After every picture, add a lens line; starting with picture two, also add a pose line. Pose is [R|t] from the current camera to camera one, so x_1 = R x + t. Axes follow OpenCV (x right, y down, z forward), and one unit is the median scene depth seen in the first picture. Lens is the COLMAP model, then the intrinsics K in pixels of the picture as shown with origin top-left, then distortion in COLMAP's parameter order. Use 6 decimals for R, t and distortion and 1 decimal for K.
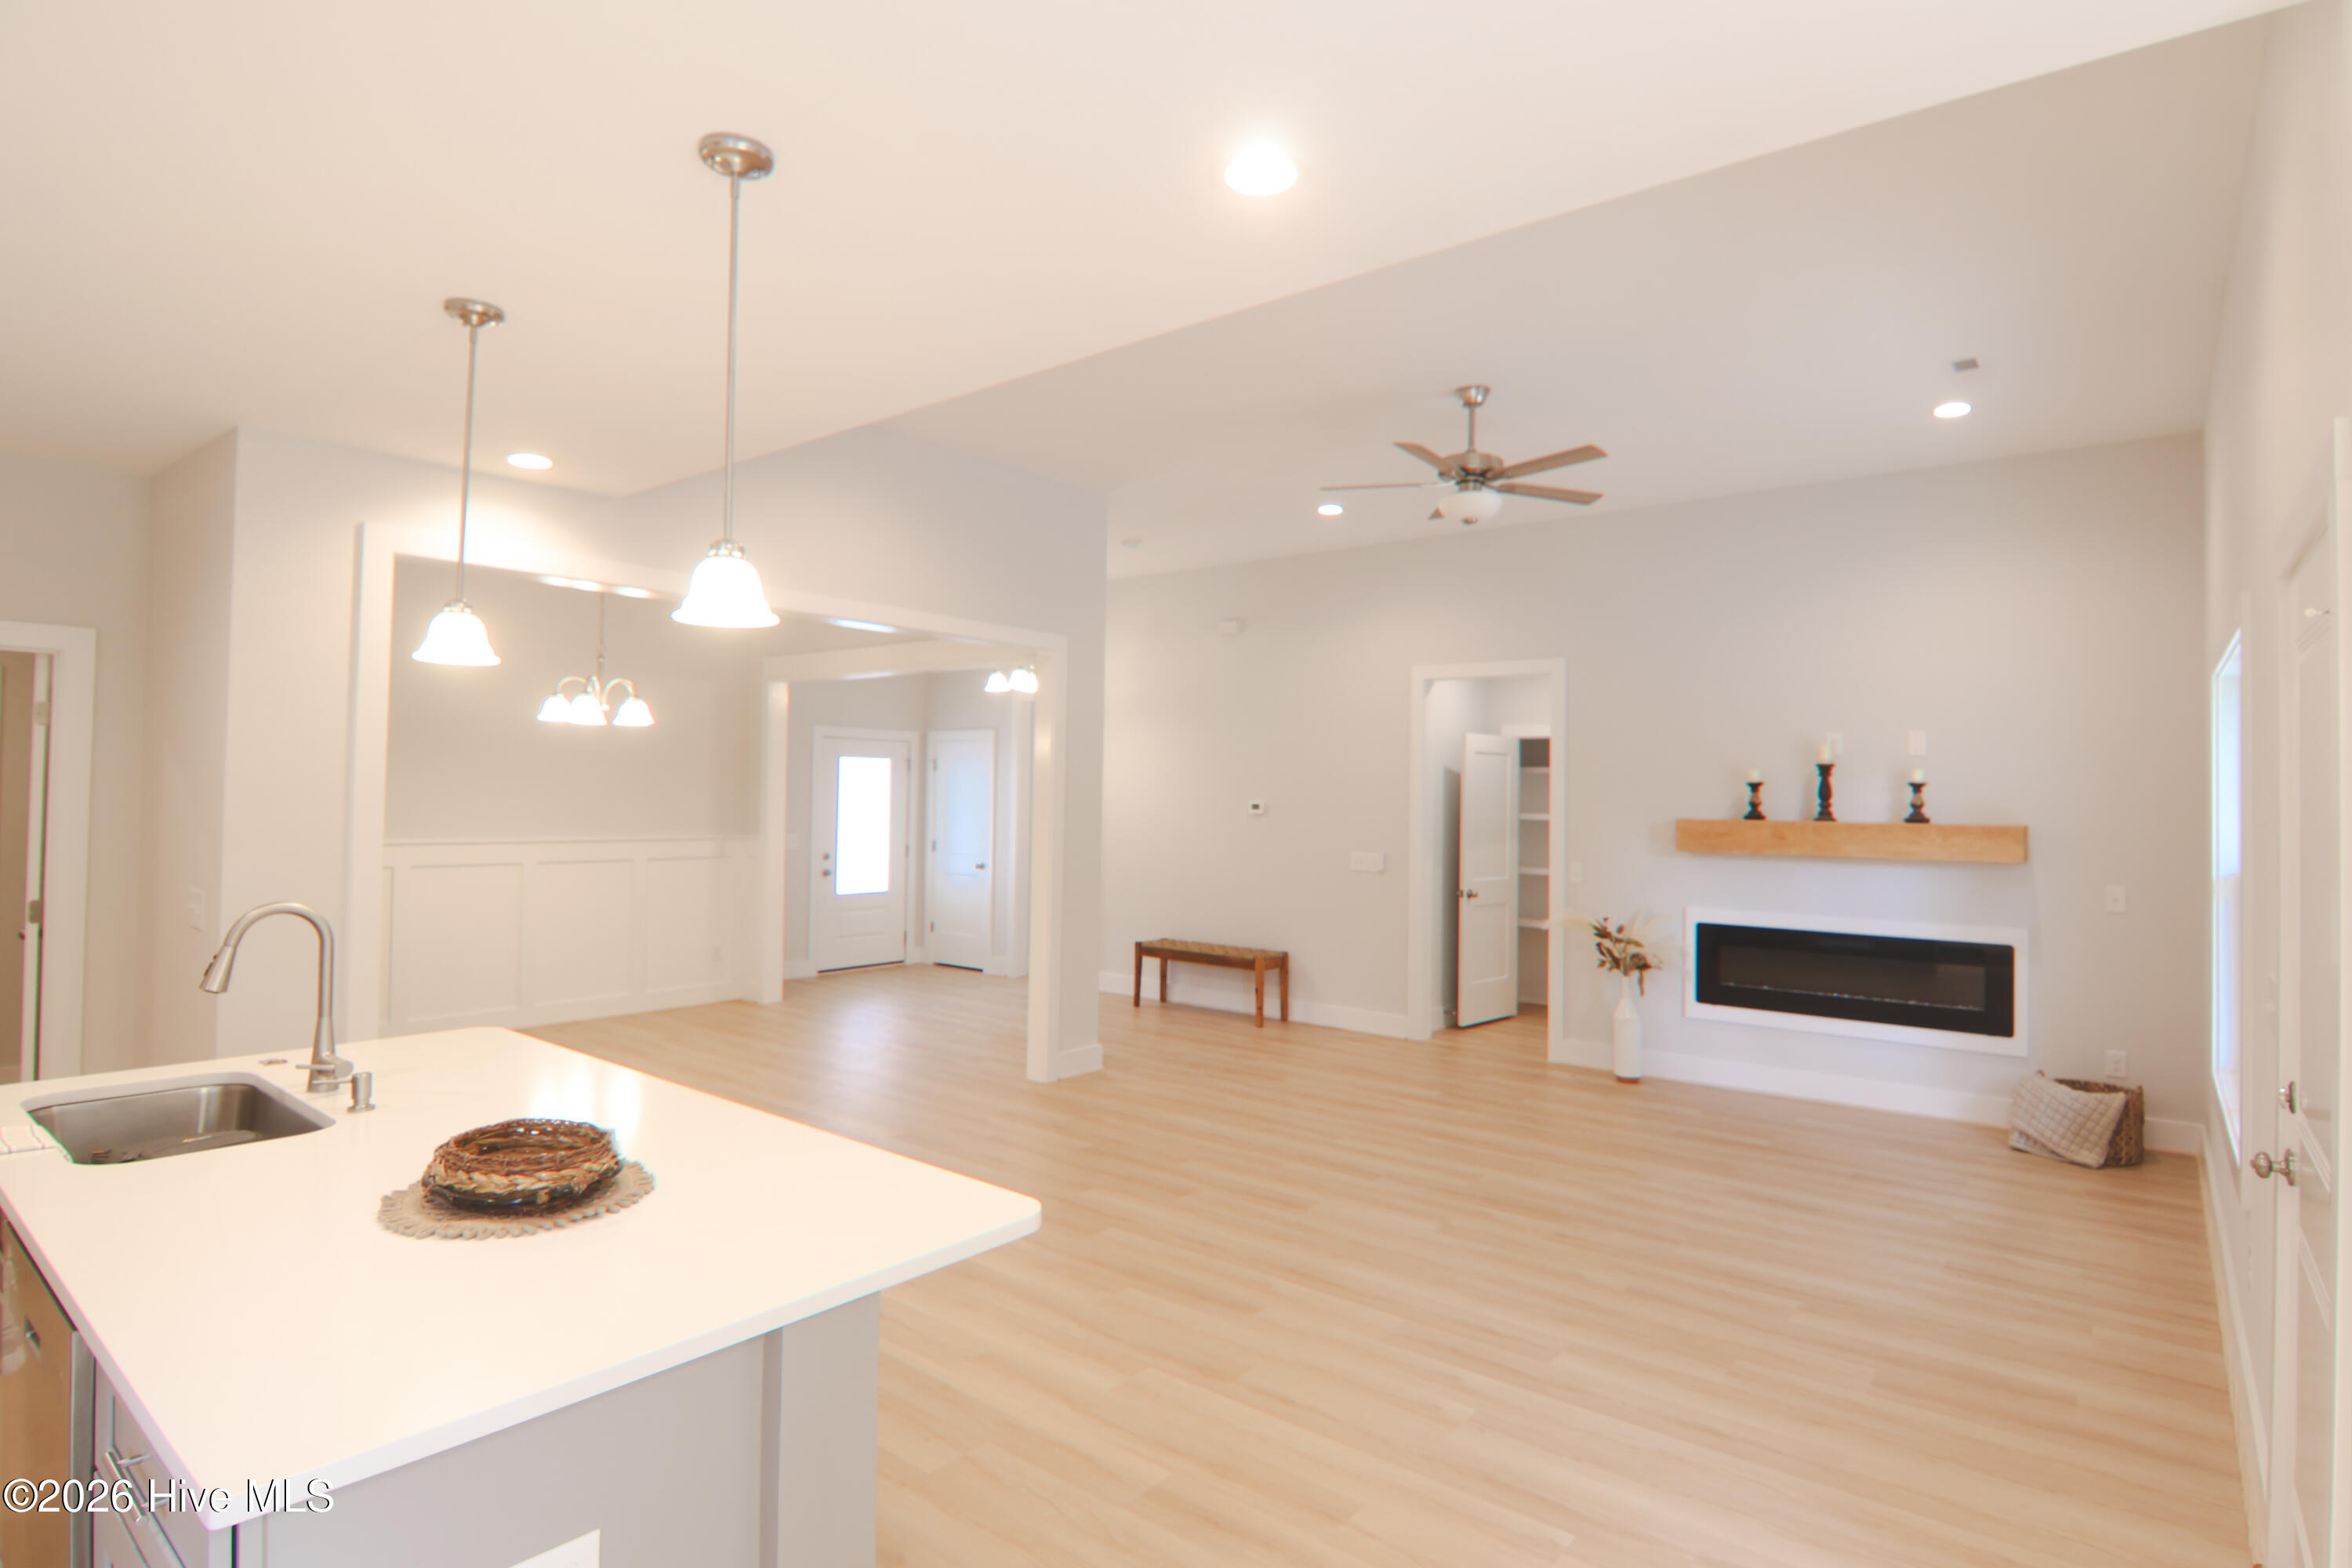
lens RADIAL K [[1201.2, 0, 1210.7], [0, 1201.2, 785.1], [0, 0, 1]] dist [0.003921, -0.022398]
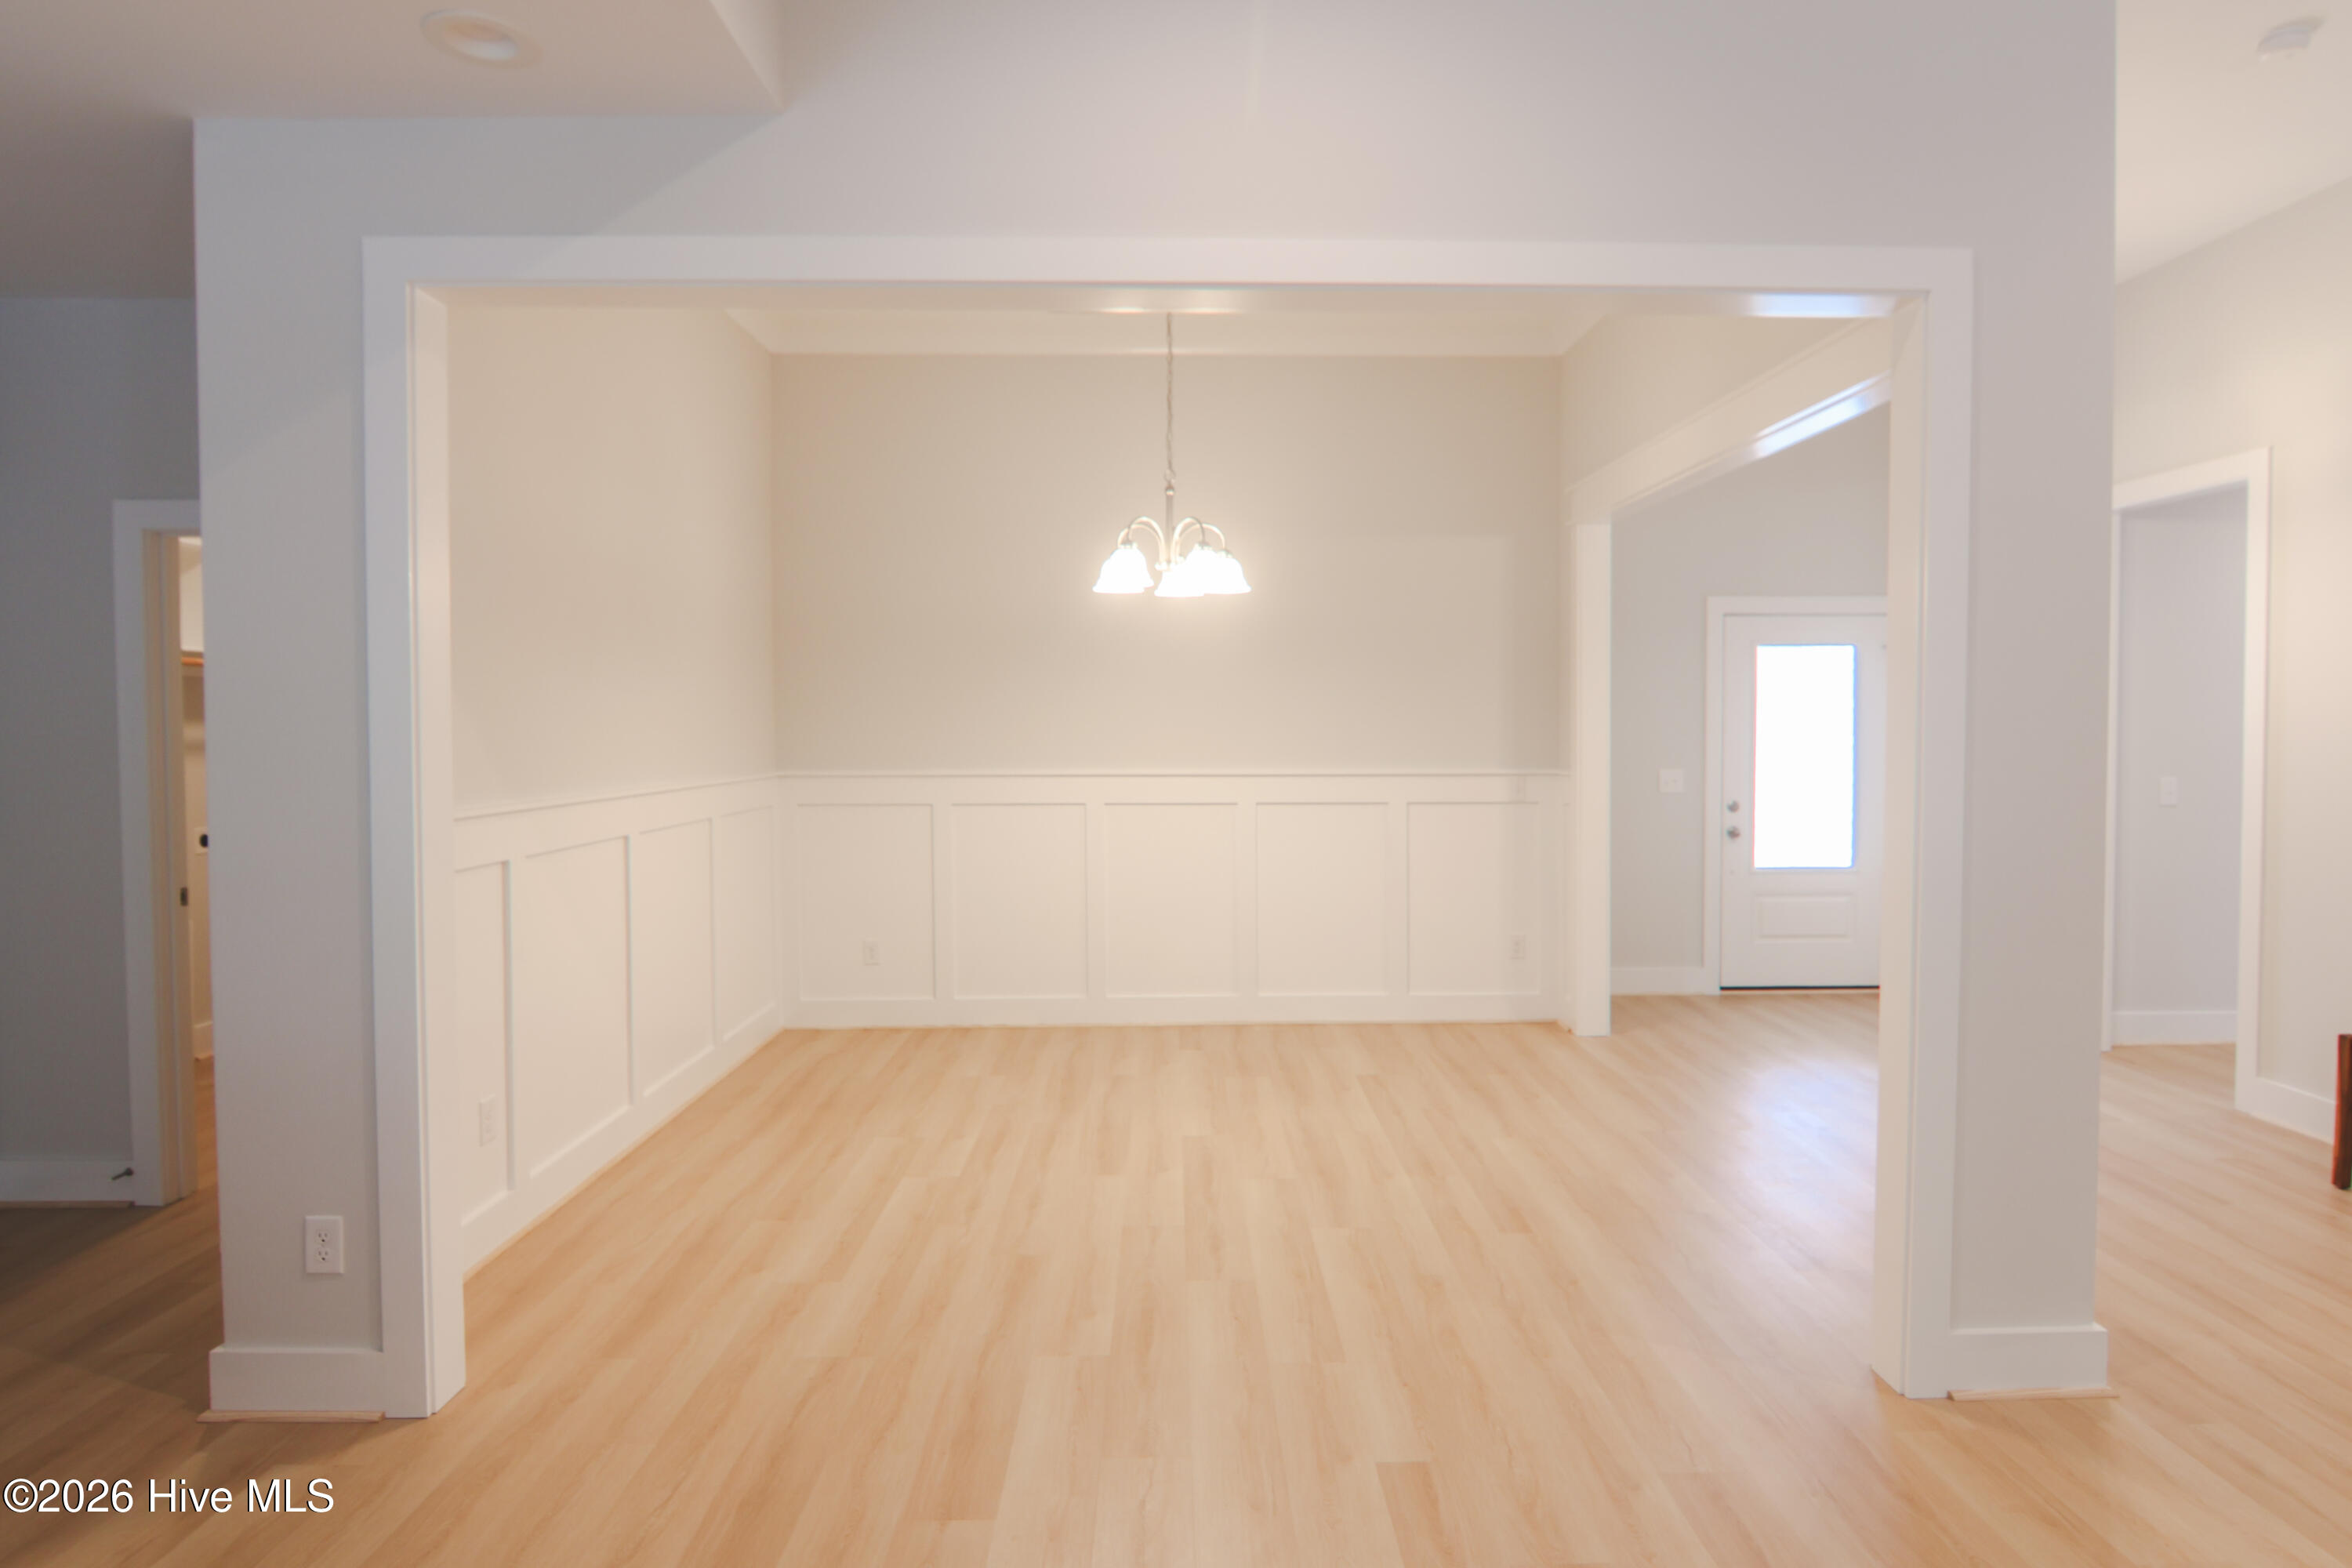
lens RADIAL K [[1325.1, 0, 1179.6], [0, 1325.1, 762.8], [0, 0, 1]] dist [-0.002895, -0.001022]
pose [[0.636737, 0.005891, -0.771059, 0.035242], [0.018562, 0.999564, 0.022965, 0.018859], [0.770858, -0.028935, 0.636350, 0.416395]]
